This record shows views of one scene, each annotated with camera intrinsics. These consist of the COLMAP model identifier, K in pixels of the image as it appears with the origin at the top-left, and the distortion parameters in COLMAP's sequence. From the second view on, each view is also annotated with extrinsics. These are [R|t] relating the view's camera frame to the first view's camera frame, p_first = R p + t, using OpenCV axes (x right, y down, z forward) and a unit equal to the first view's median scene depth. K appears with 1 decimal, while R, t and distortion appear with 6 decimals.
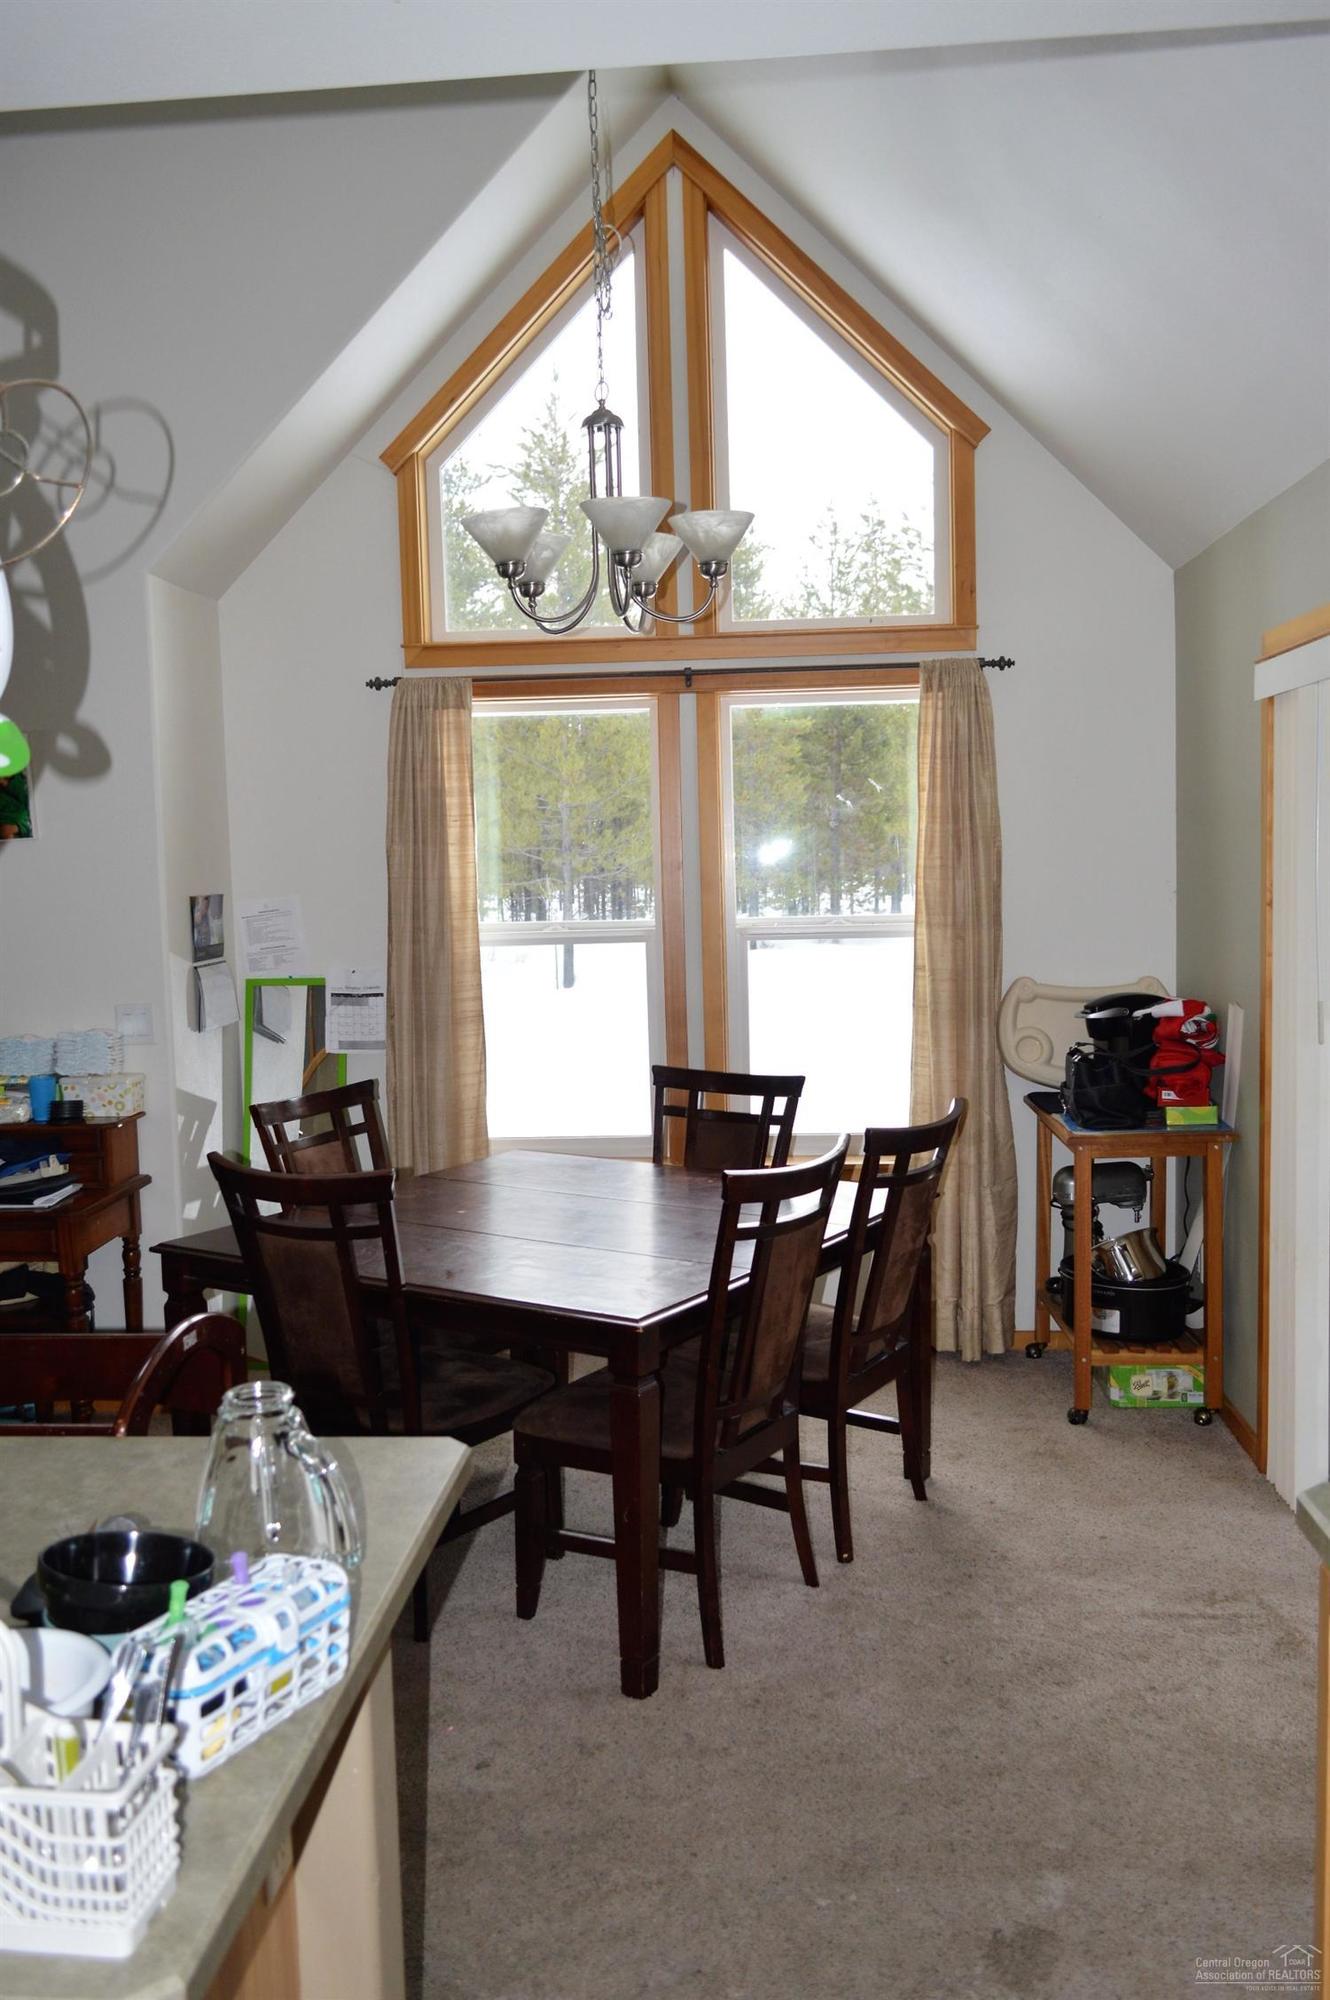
lens RADIAL K [[1584.7, 0, 665.0], [0, 1584.7, 1000.0], [0, 0, 1]] dist [-0.007052, 0.003431]
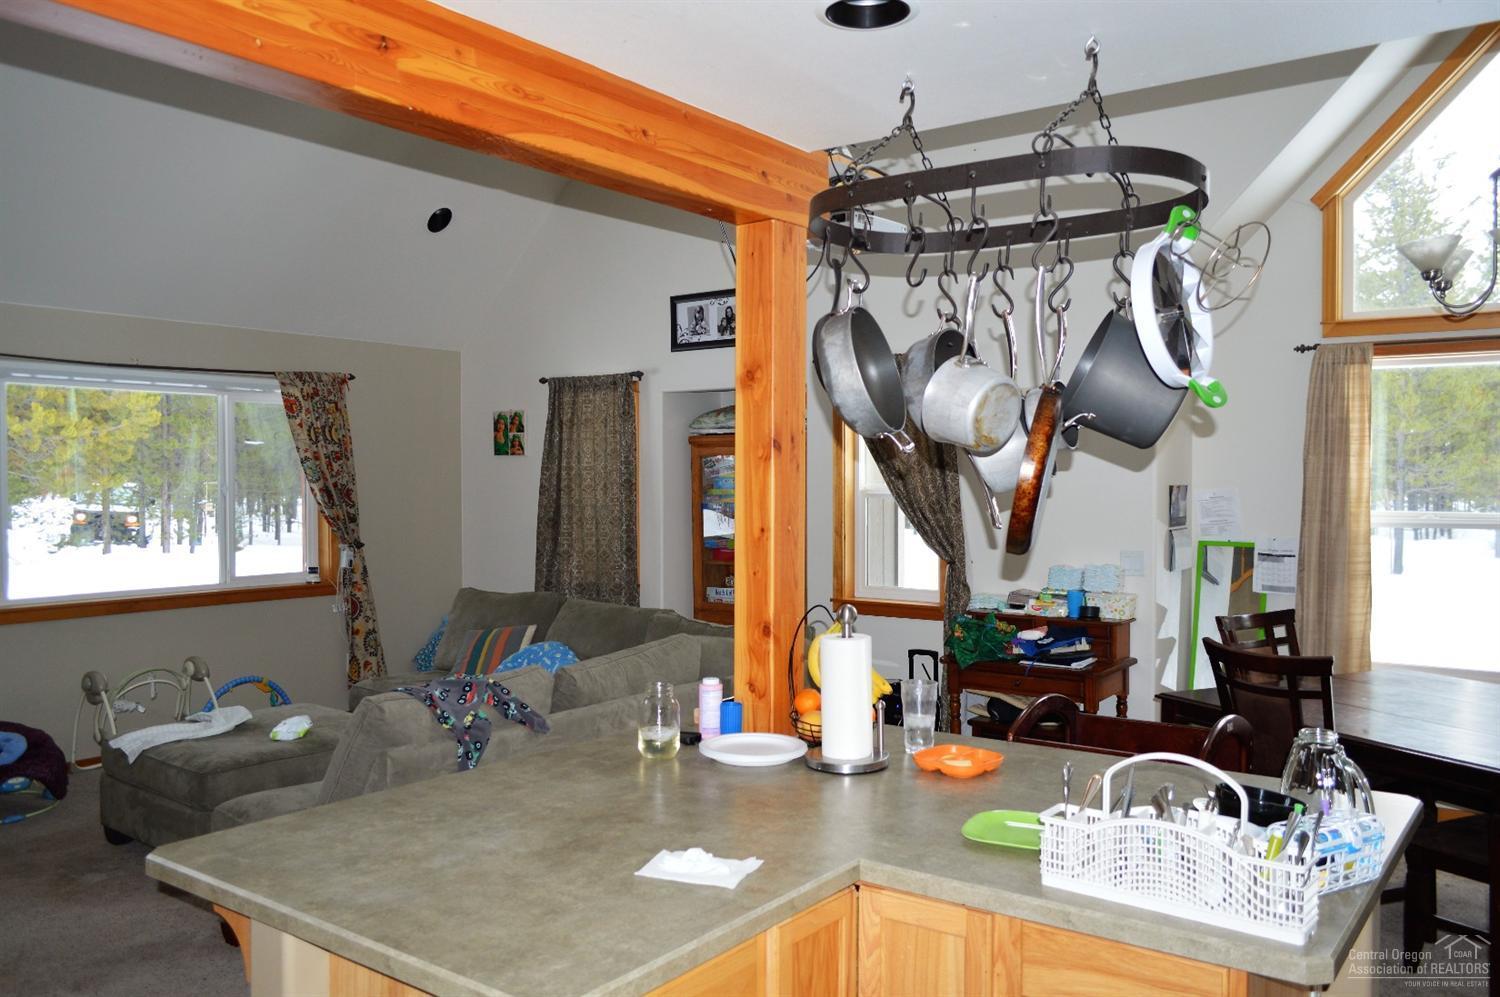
lens RADIAL K [[1188.6, 0, 750.0], [0, 1188.6, 498.5], [0, 0, 1]] dist [-0.007052, 0.003431]
pose [[0.856465, 0.035698, -0.514969, -0.045588], [-0.070623, 0.996329, -0.048391, 0.033354], [0.511351, 0.077814, 0.855842, -0.219796]]
